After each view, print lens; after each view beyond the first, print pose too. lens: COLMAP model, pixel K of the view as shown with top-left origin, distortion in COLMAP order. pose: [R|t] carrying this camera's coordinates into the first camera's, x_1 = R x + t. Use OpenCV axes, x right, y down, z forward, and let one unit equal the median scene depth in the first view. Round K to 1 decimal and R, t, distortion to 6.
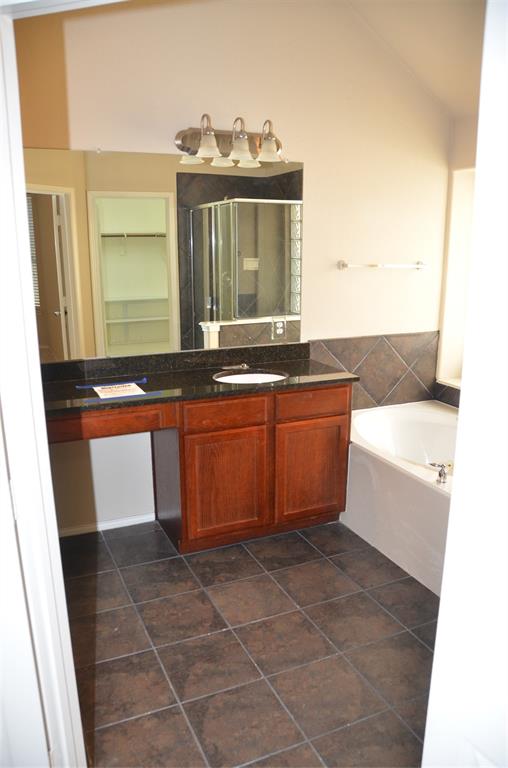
lens RADIAL K [[596.5, 0, 254.0], [0, 596.5, 384.0], [0, 0, 1]] dist [-0.133121, 0.008463]
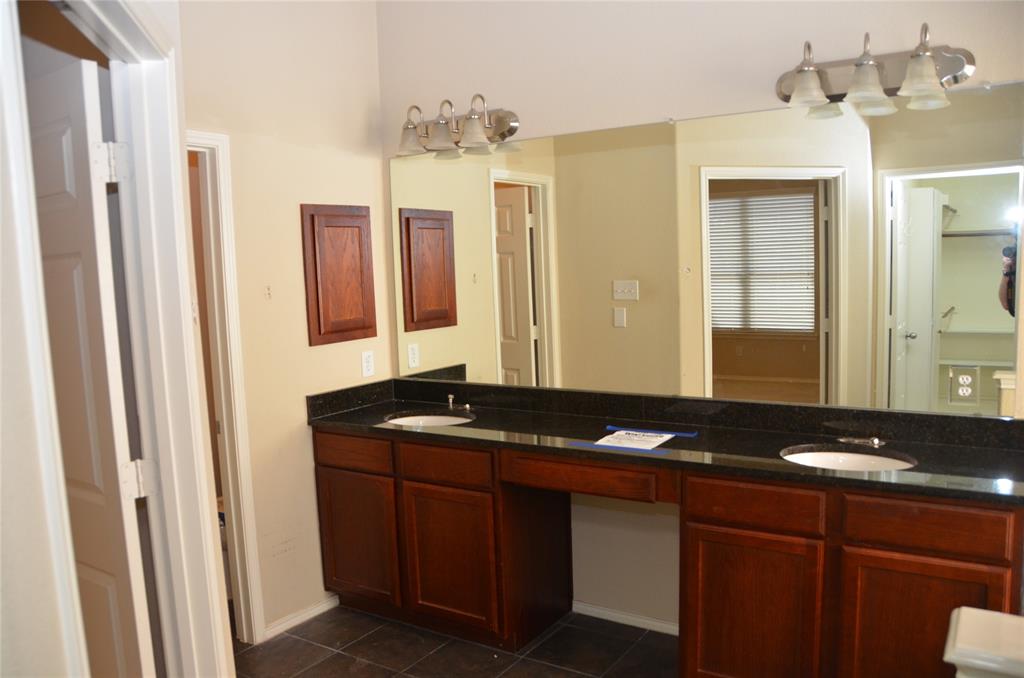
lens RADIAL K [[795.3, 0, 512.0], [0, 795.3, 339.0], [0, 0, 1]] dist [-0.133121, 0.008463]
pose [[0.540372, 0.062314, -0.839116, 0.484607], [-0.163914, 0.985944, -0.032339, -0.052896], [0.825306, 0.155018, 0.542991, 0.305563]]
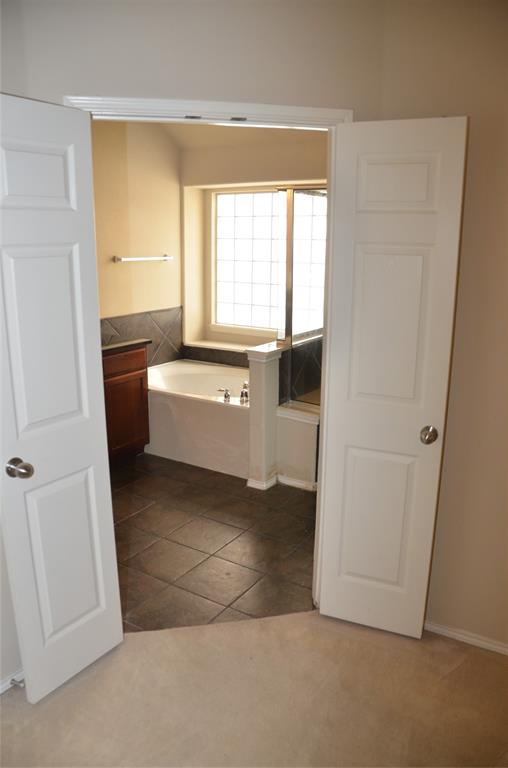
lens RADIAL K [[596.5, 0, 254.0], [0, 596.5, 384.0], [0, 0, 1]] dist [-0.133121, 0.008463]
pose [[0.831473, -0.125907, 0.541109, -0.352498], [0.121887, 0.991593, 0.043435, 0.053391], [-0.542029, 0.029839, 0.839830, -0.251060]]
